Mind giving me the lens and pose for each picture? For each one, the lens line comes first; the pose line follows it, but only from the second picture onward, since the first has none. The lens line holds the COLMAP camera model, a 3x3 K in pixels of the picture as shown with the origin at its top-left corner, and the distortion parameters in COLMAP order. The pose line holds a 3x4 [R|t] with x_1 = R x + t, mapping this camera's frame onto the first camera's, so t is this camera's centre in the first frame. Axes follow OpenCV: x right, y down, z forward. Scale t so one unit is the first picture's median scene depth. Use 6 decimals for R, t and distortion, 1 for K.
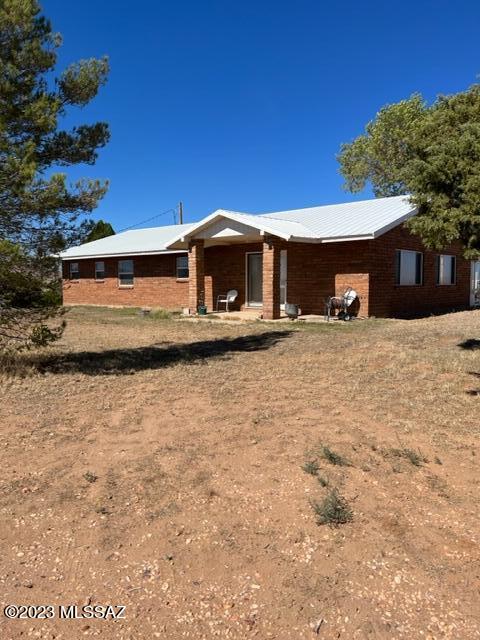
lens RADIAL K [[484.1, 0, 240.0], [0, 484.1, 320.0], [0, 0, 1]] dist [0.005286, 0.000996]
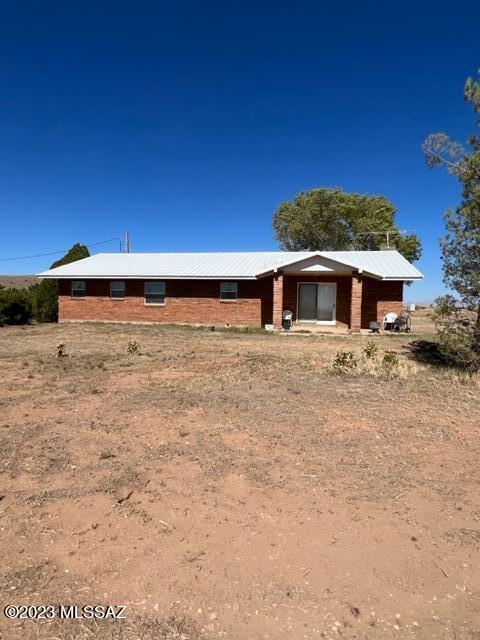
lens RADIAL K [[376.3, 0, 240.0], [0, 376.3, 320.0], [0, 0, 1]] dist [-0.002077, -0.000160]
pose [[0.874288, 0.002651, 0.485400, -0.500544], [0.013058, 0.999495, -0.028979, -0.006067], [-0.485232, 0.031674, 0.873812, 0.135561]]
